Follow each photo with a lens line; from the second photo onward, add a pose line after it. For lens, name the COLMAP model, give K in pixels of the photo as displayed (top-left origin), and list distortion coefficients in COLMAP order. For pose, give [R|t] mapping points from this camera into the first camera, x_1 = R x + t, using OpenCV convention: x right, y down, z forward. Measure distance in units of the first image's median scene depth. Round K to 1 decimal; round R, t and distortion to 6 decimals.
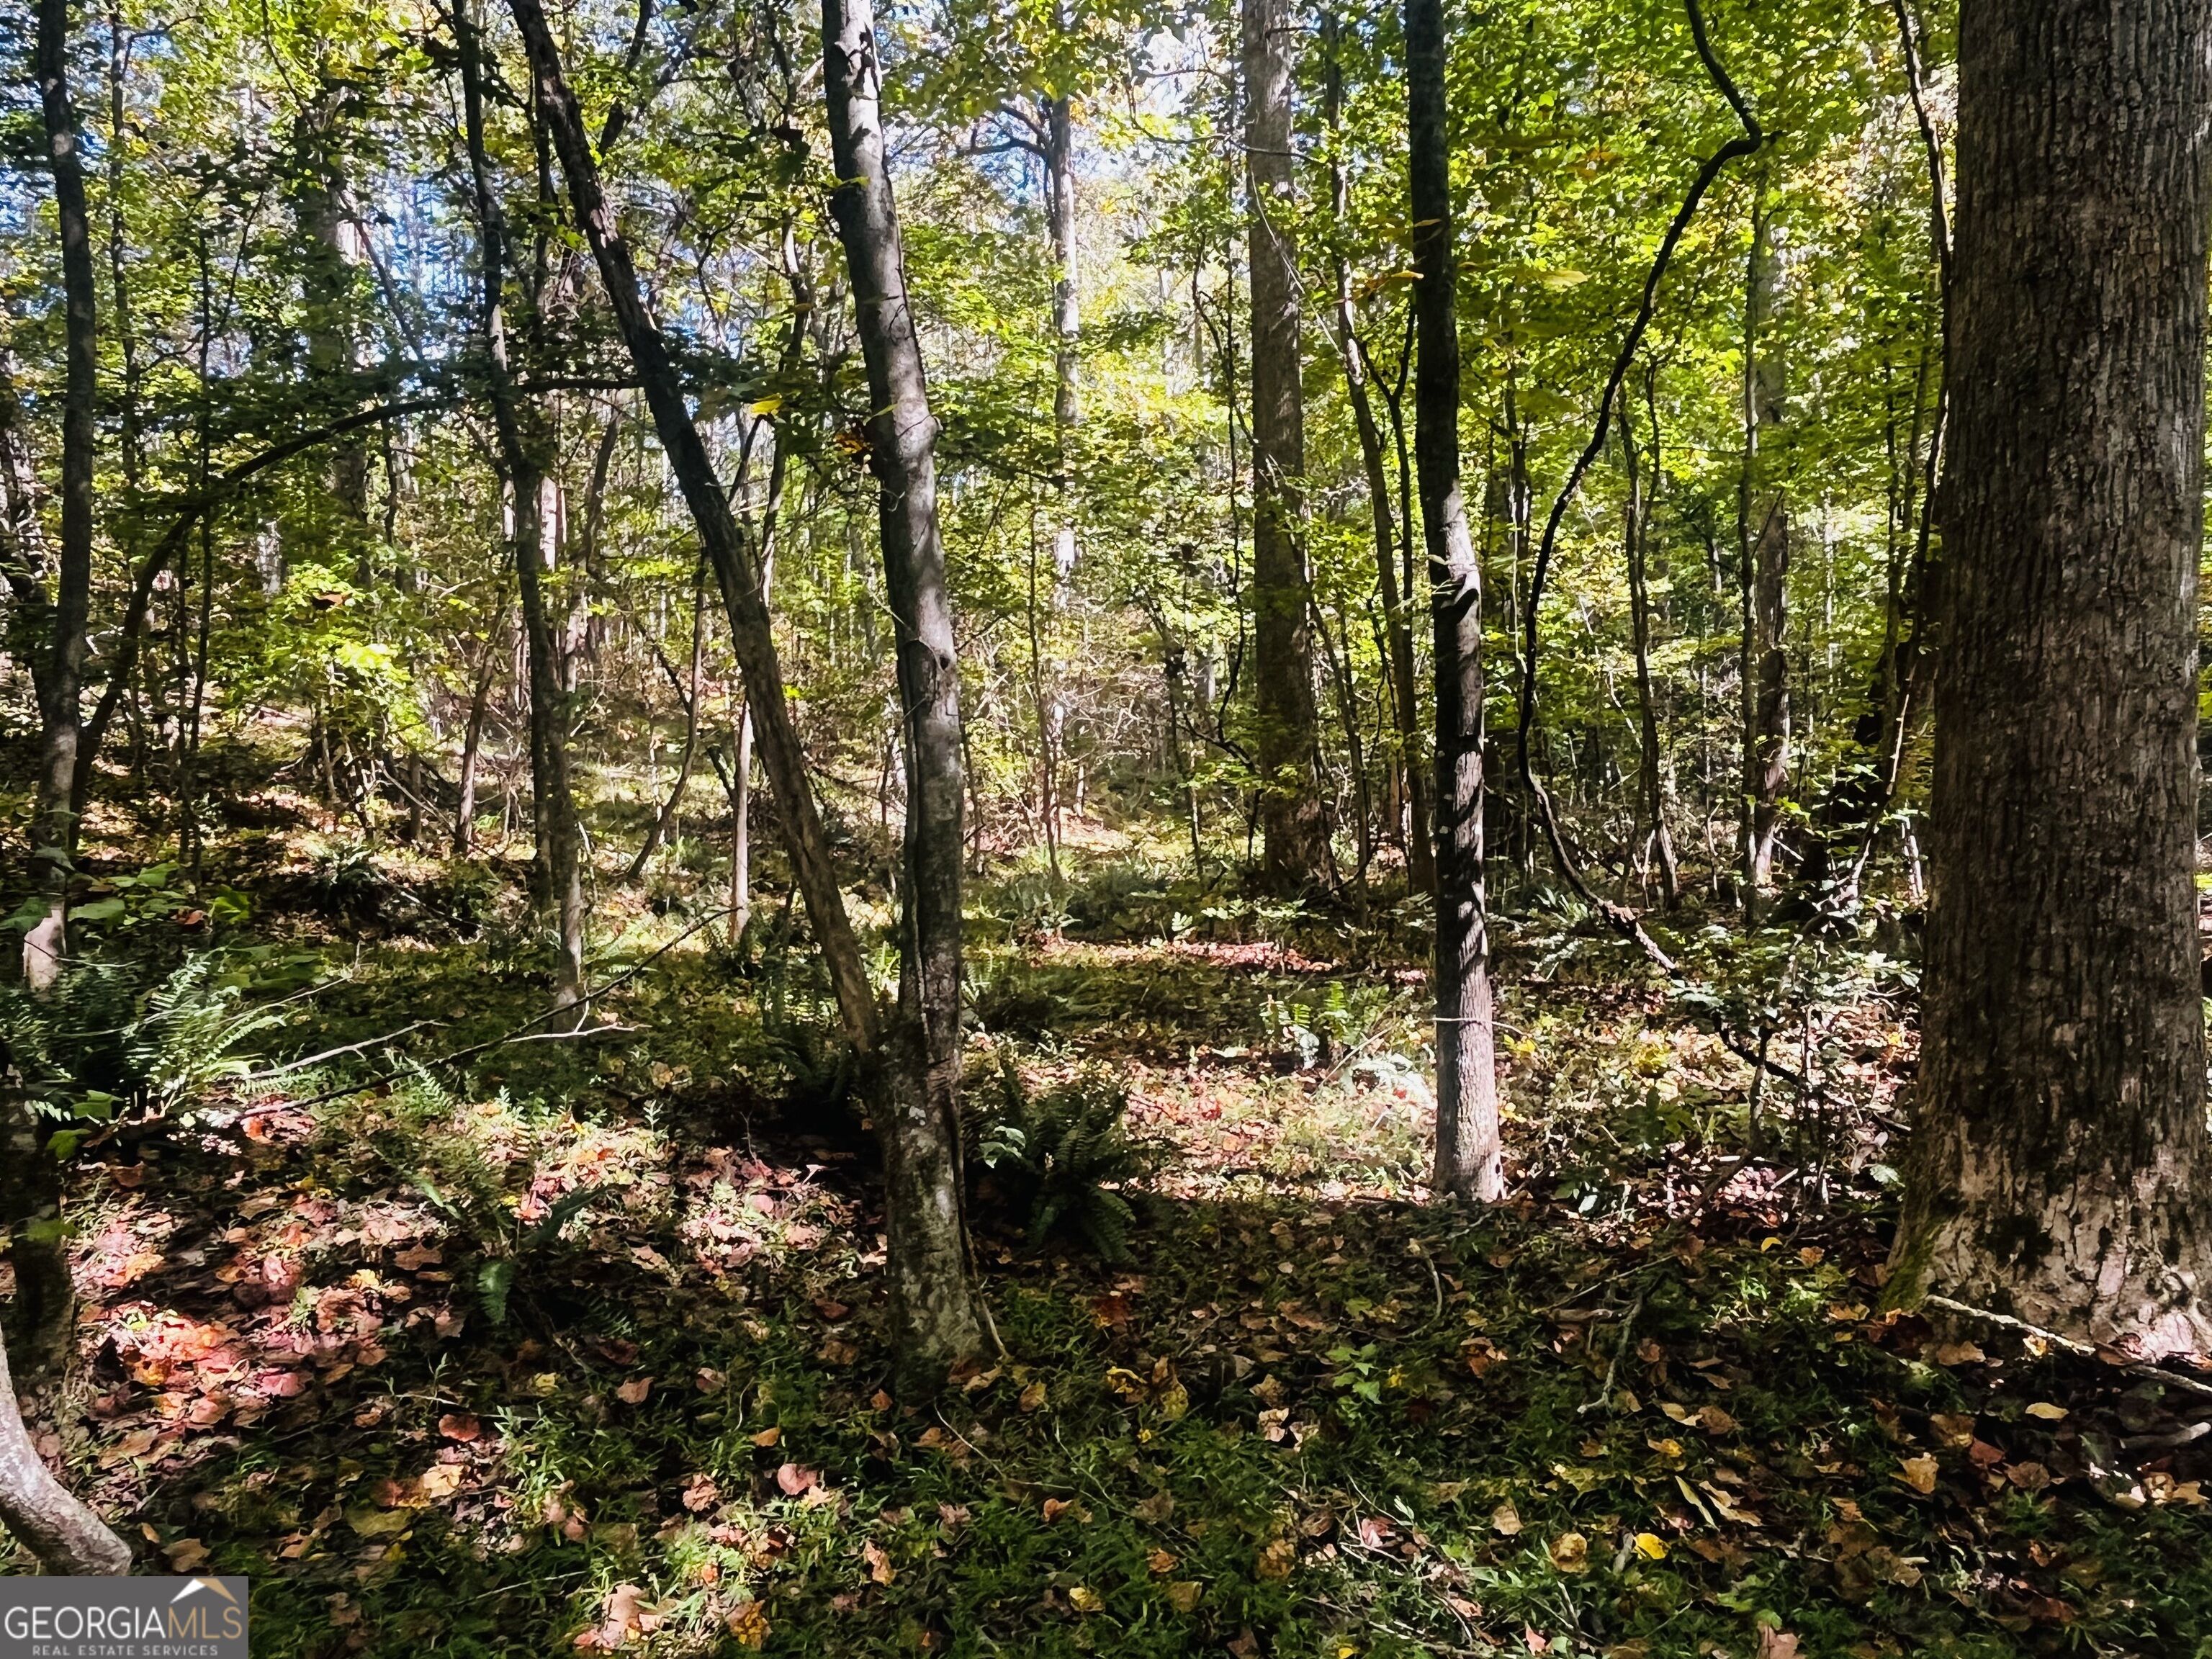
lens RADIAL K [[1620.8, 0, 1104.1], [0, 1620.8, 833.5], [0, 0, 1]] dist [-0.001665, 0.003011]
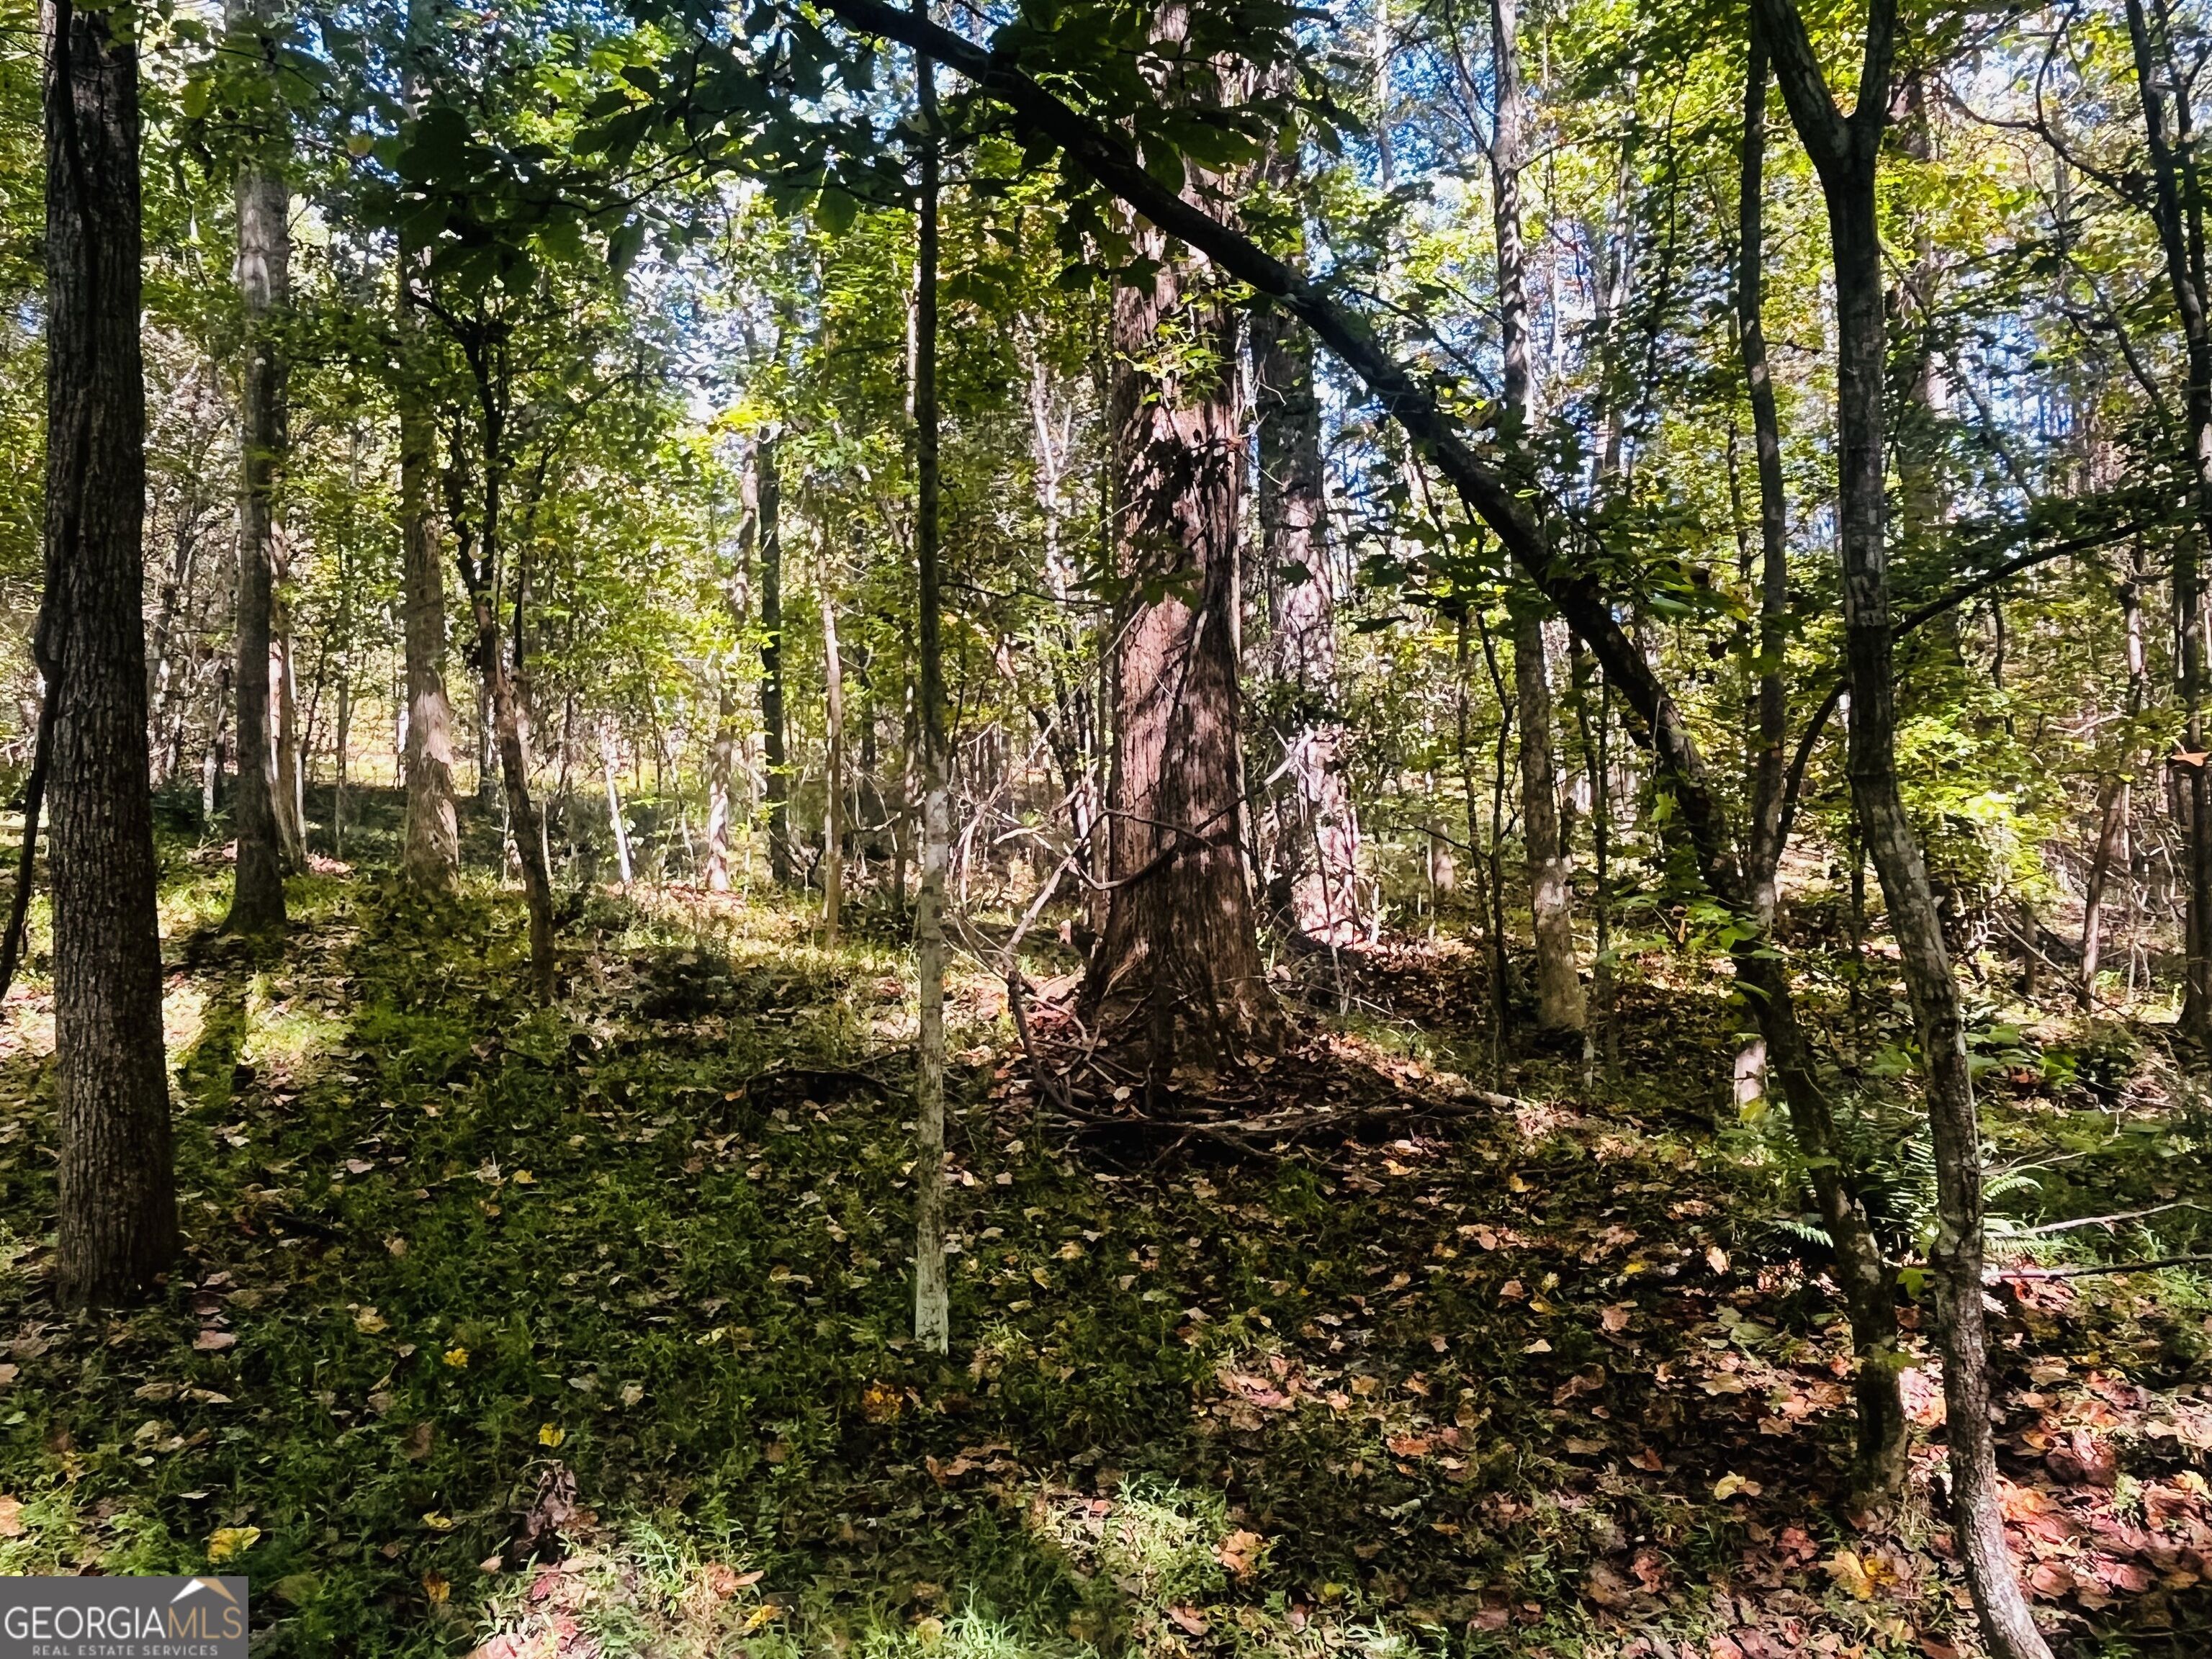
lens RADIAL K [[1620.8, 0, 1105.9], [0, 1620.8, 826.5], [0, 0, 1]] dist [-0.001665, 0.003011]
pose [[0.637035, -0.037702, -0.769913, -0.116238], [-0.035338, 0.996325, -0.078028, -0.004309], [0.770025, 0.076913, 0.633361, -0.089127]]
